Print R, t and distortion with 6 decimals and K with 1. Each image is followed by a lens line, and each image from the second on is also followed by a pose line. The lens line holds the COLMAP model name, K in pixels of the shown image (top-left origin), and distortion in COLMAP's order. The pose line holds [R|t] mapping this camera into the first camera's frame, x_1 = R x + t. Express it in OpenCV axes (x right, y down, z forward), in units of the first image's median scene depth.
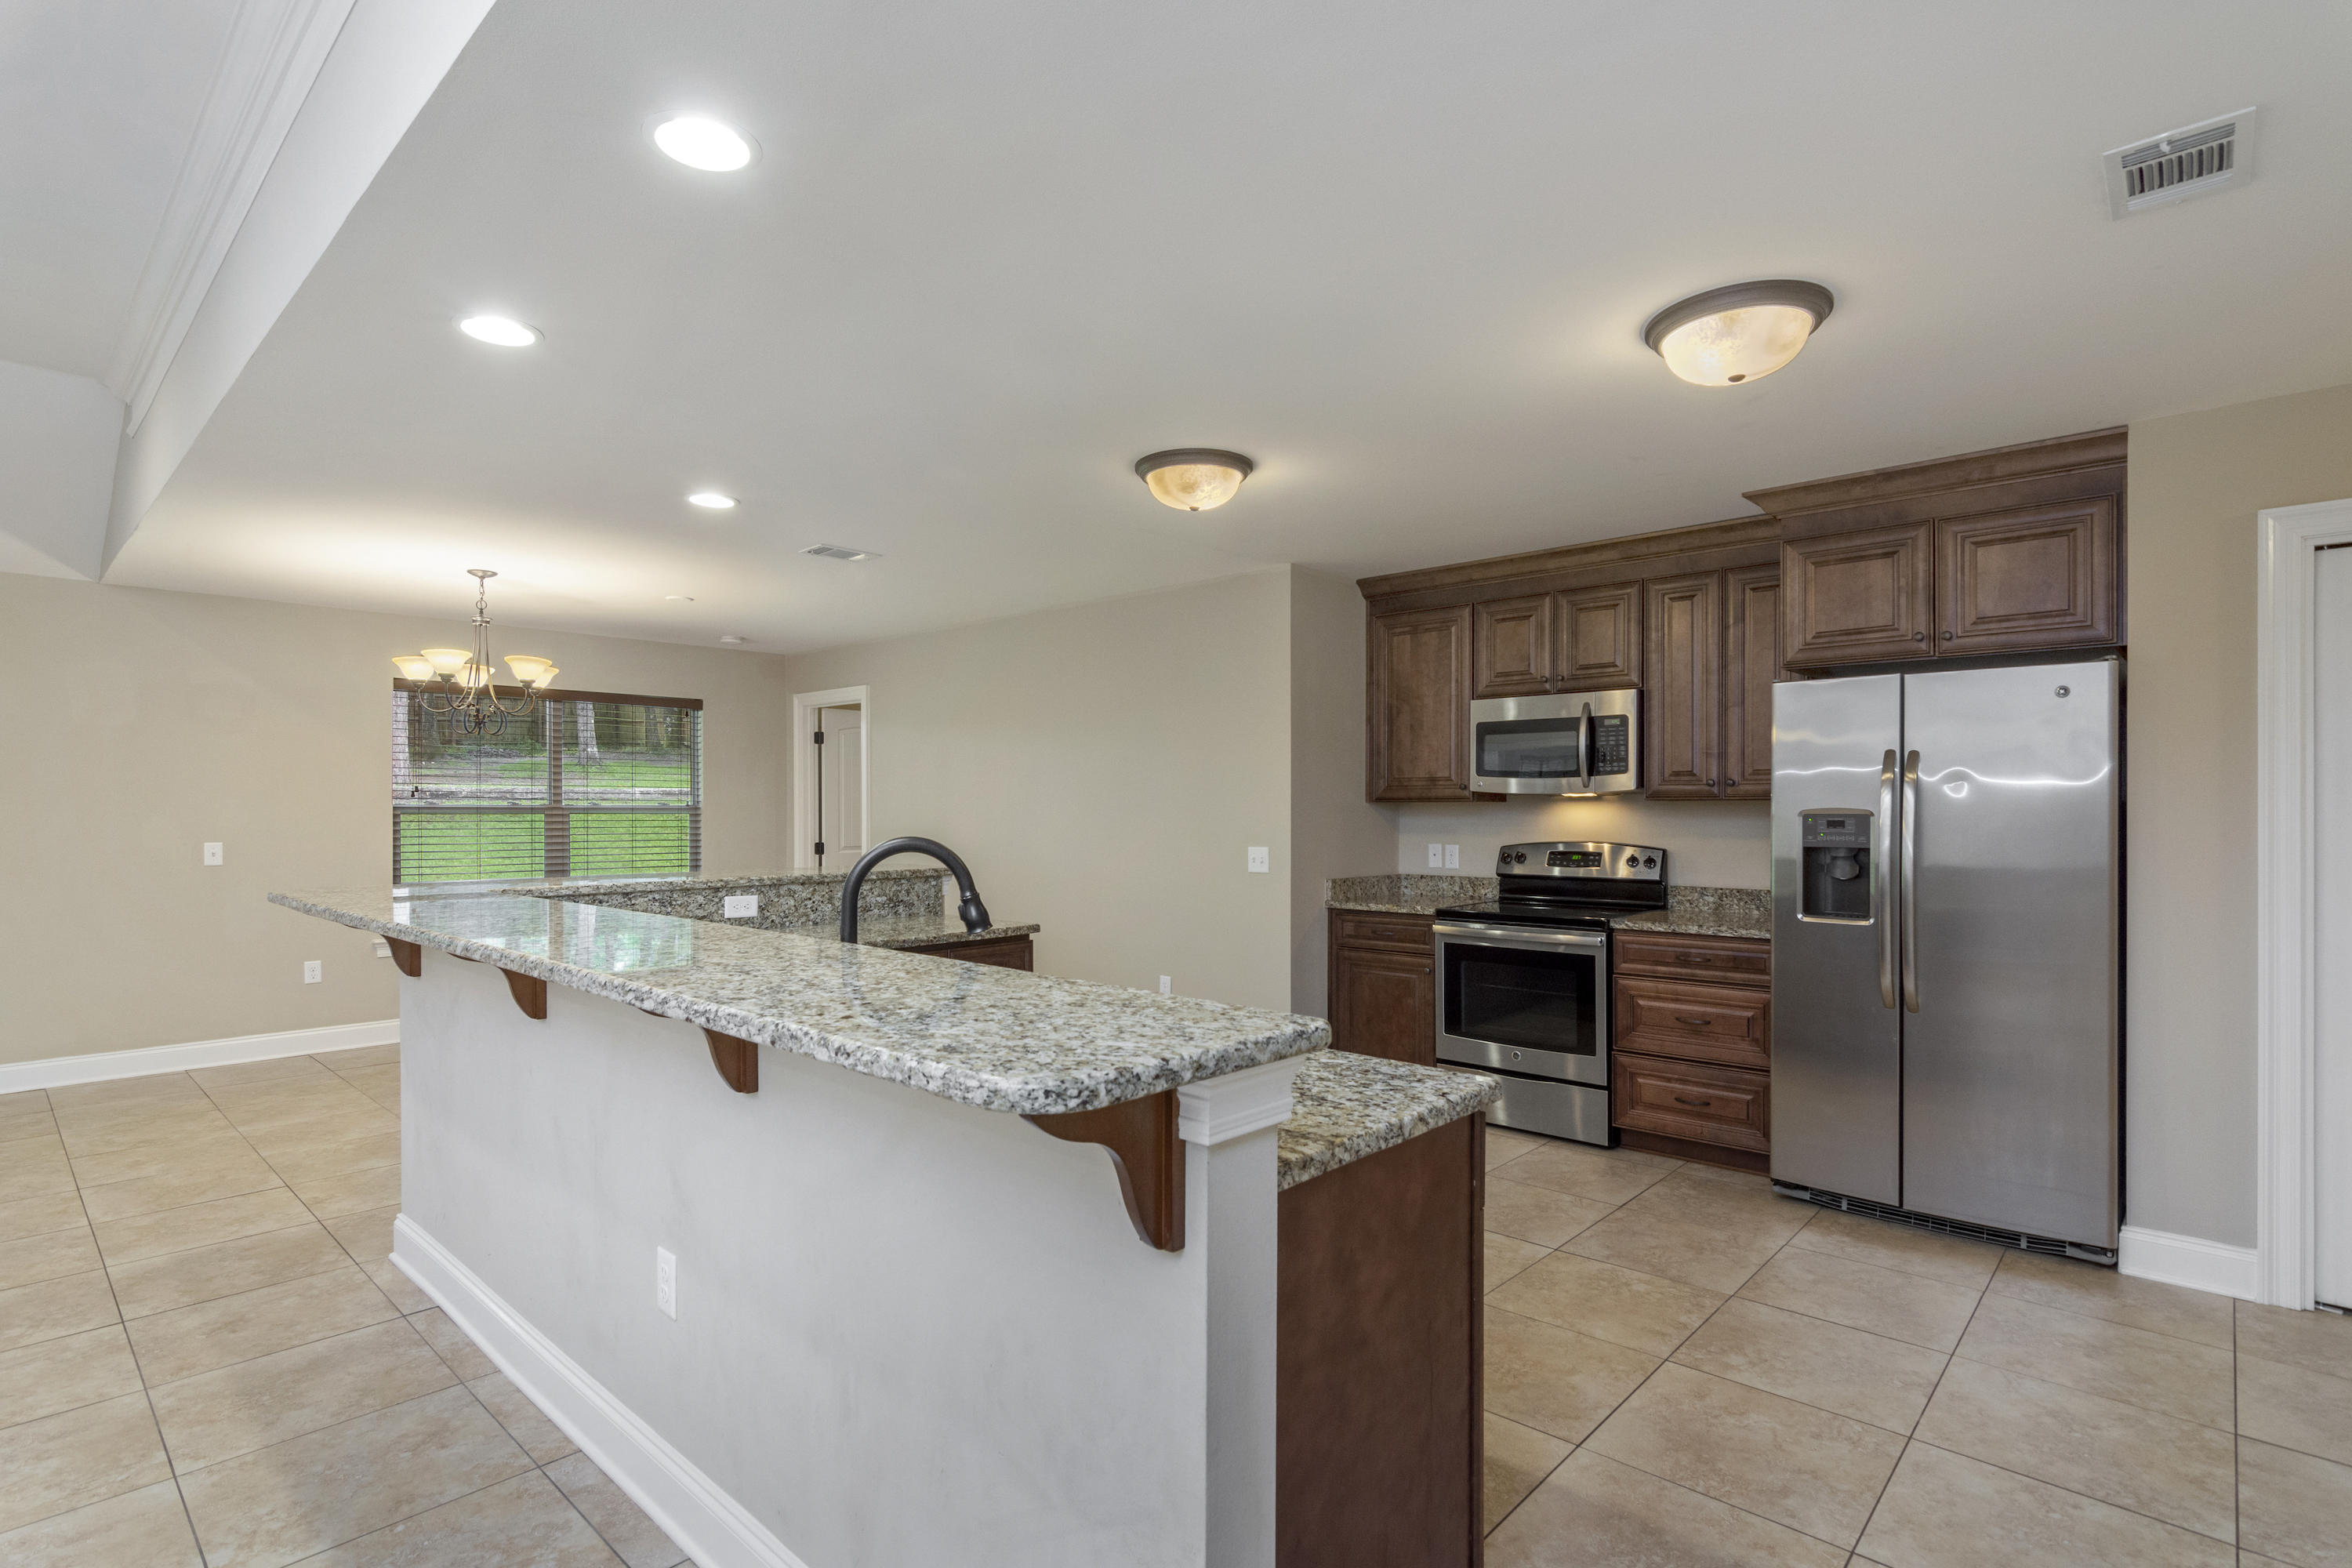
lens RADIAL K [[1141.3, 0, 1173.1], [0, 1141.3, 806.6], [0, 0, 1]] dist [0.000814, 0.001899]
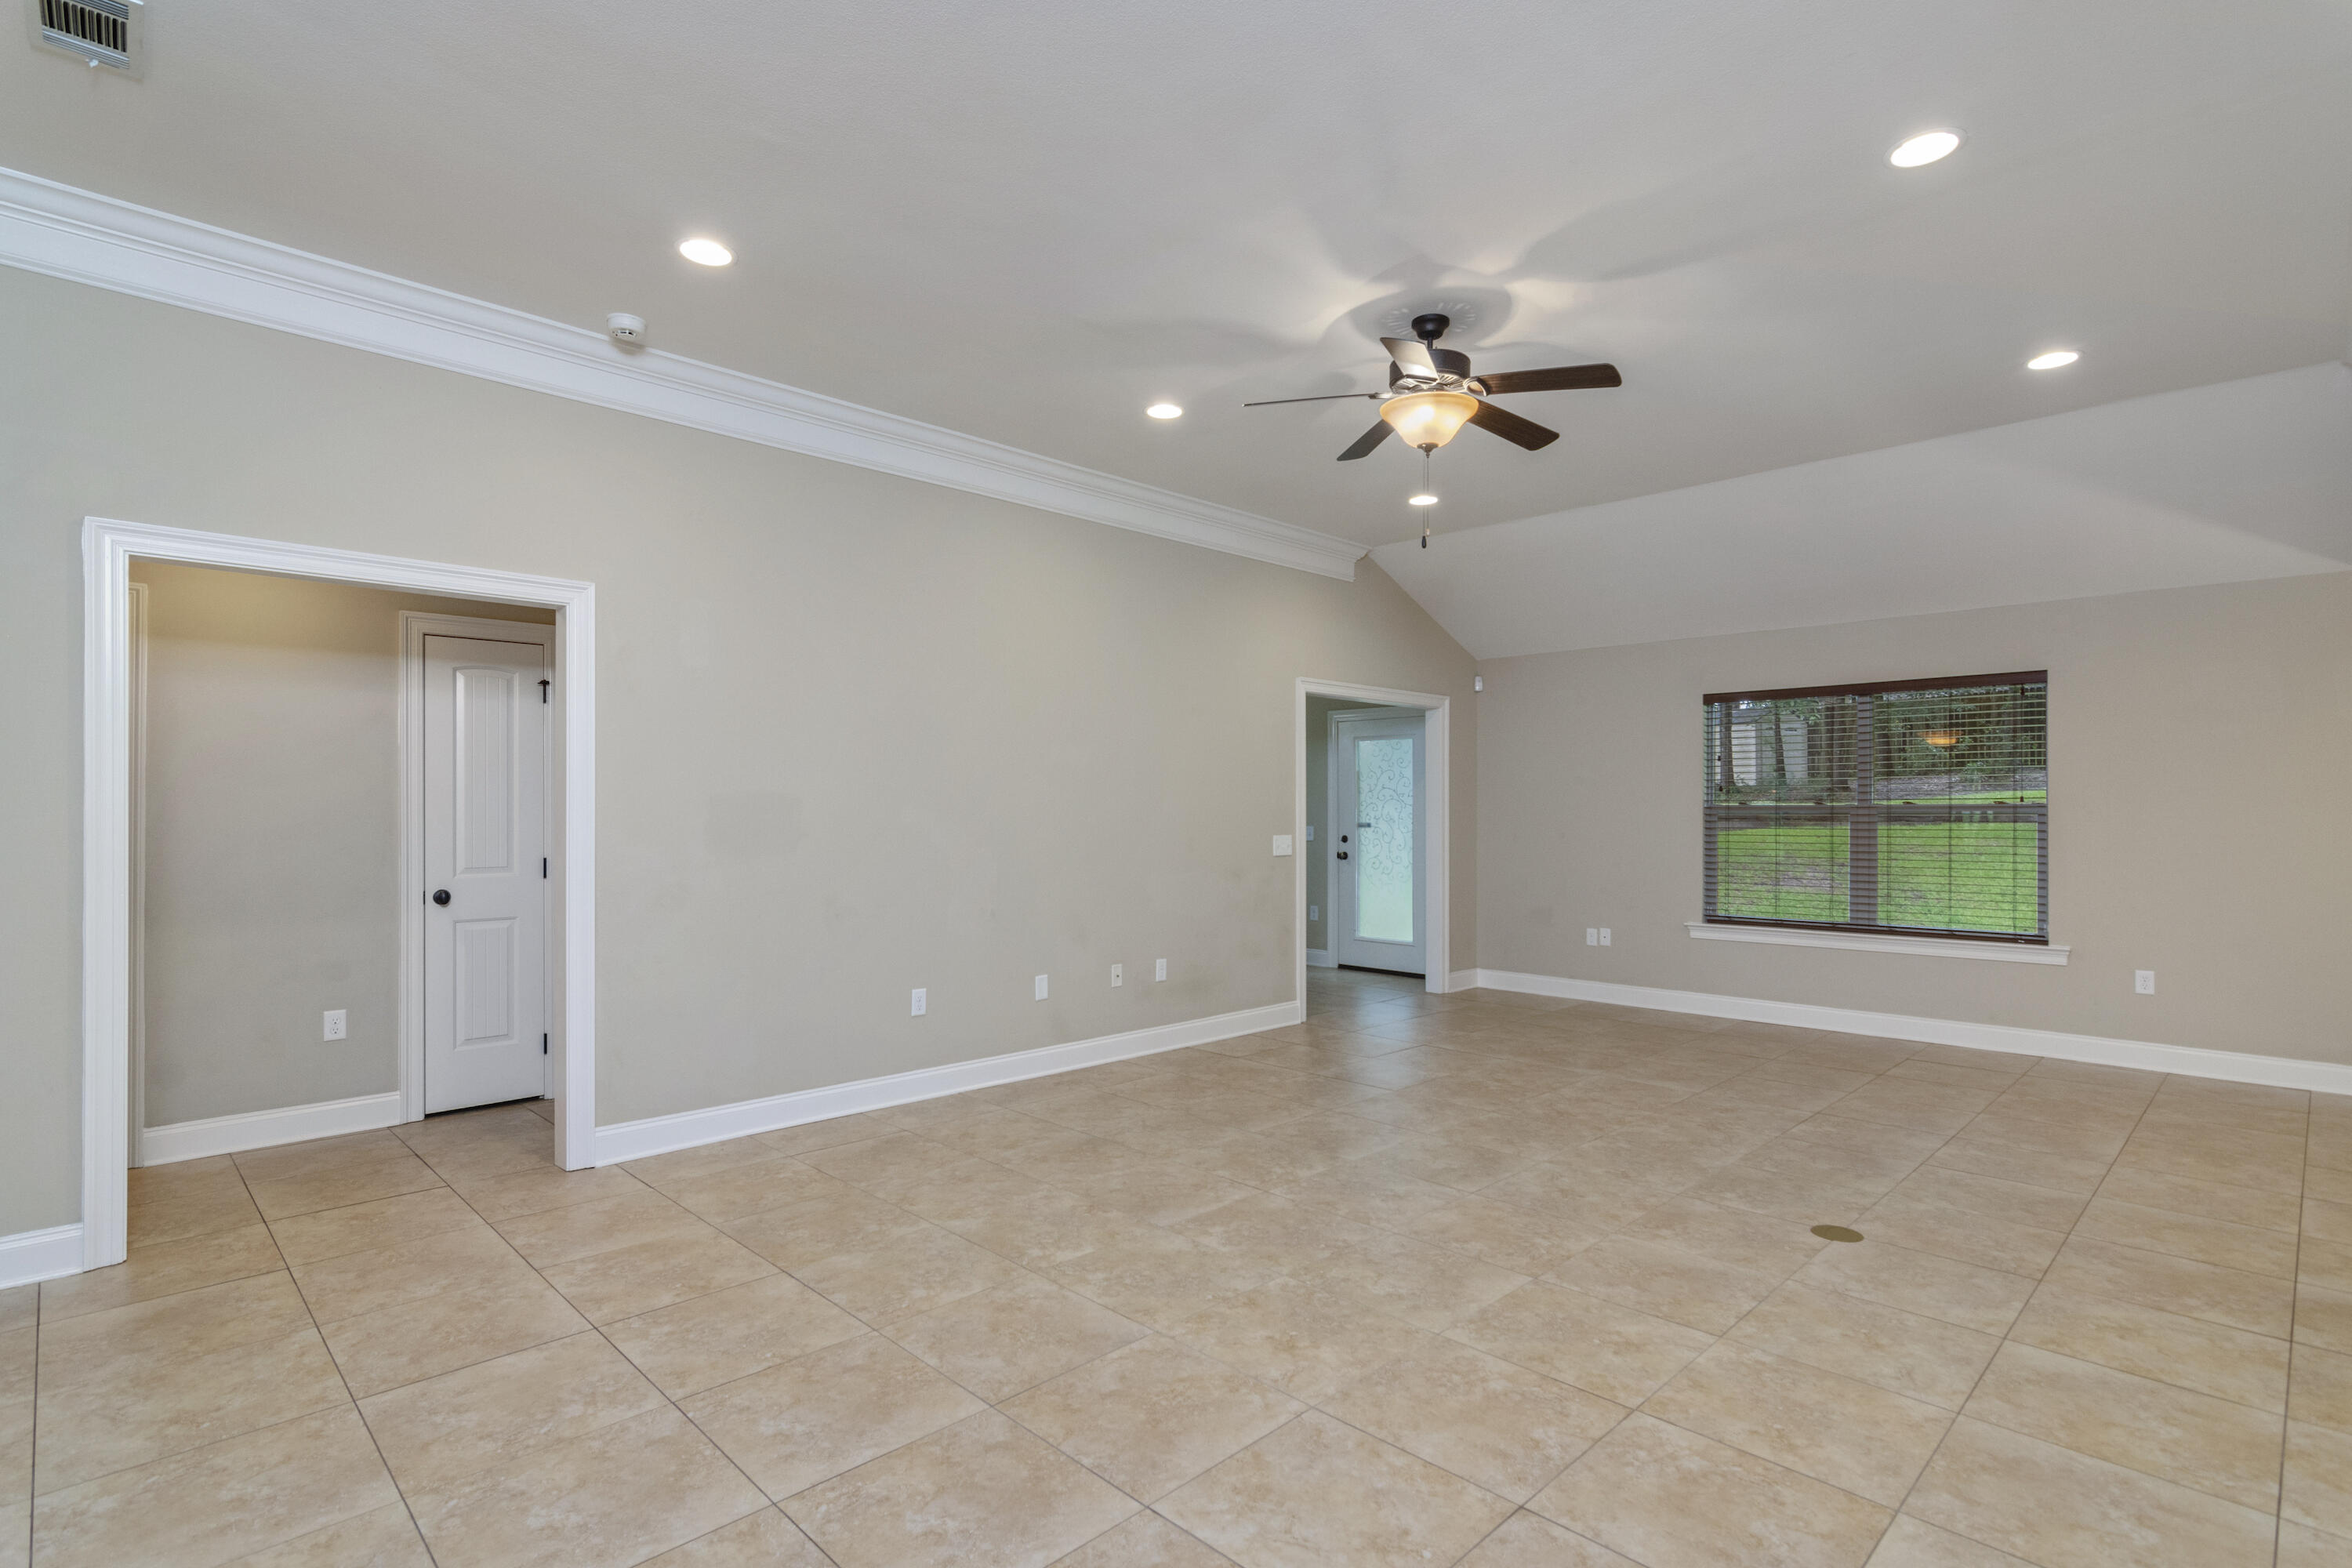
lens RADIAL K [[1141.3, 0, 1173.1], [0, 1141.3, 806.6], [0, 0, 1]] dist [0.000814, 0.001899]
pose [[-0.046256, -0.001506, -0.998928, 0.053779], [0.001593, 0.999997, -0.001581, 0.000271], [0.998928, -0.001665, -0.046254, 0.063582]]
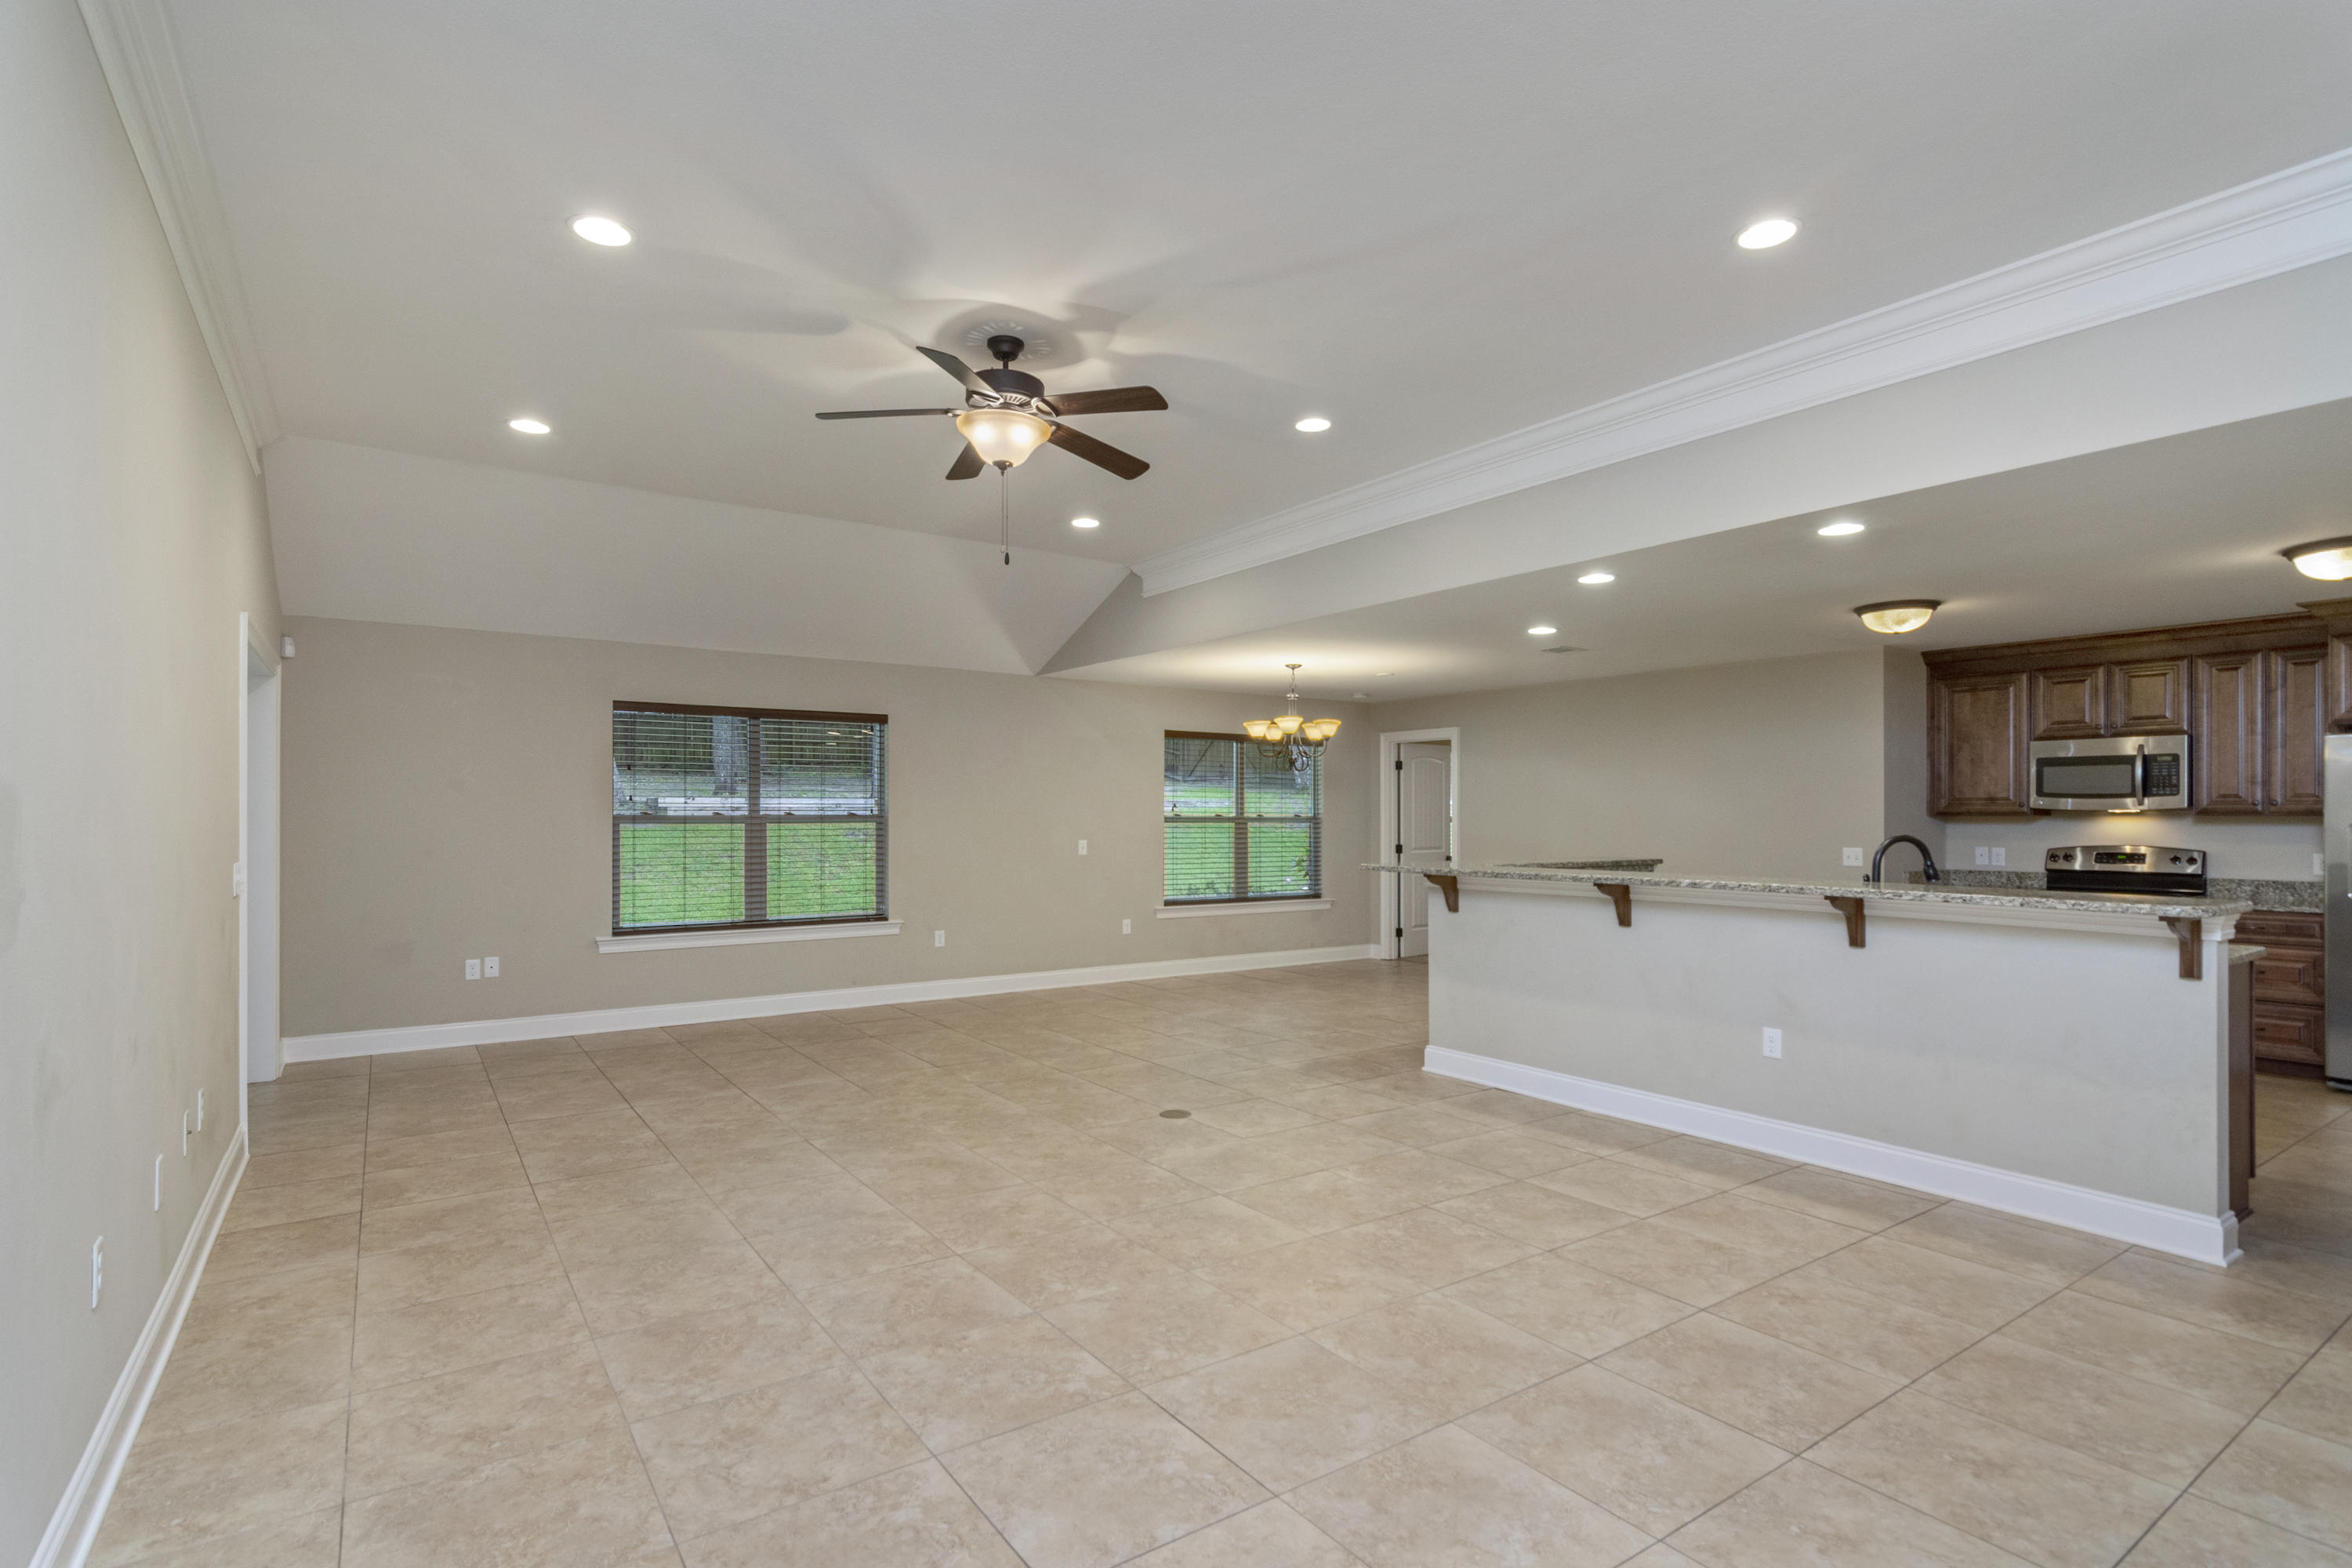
lens RADIAL K [[1141.3, 0, 1173.1], [0, 1141.3, 806.6], [0, 0, 1]] dist [0.000814, 0.001899]
pose [[0.977510, 0.000058, -0.210889, -0.476587], [-0.001728, 0.999969, -0.007734, -0.002932], [0.210882, 0.007924, 0.977479, -0.580325]]
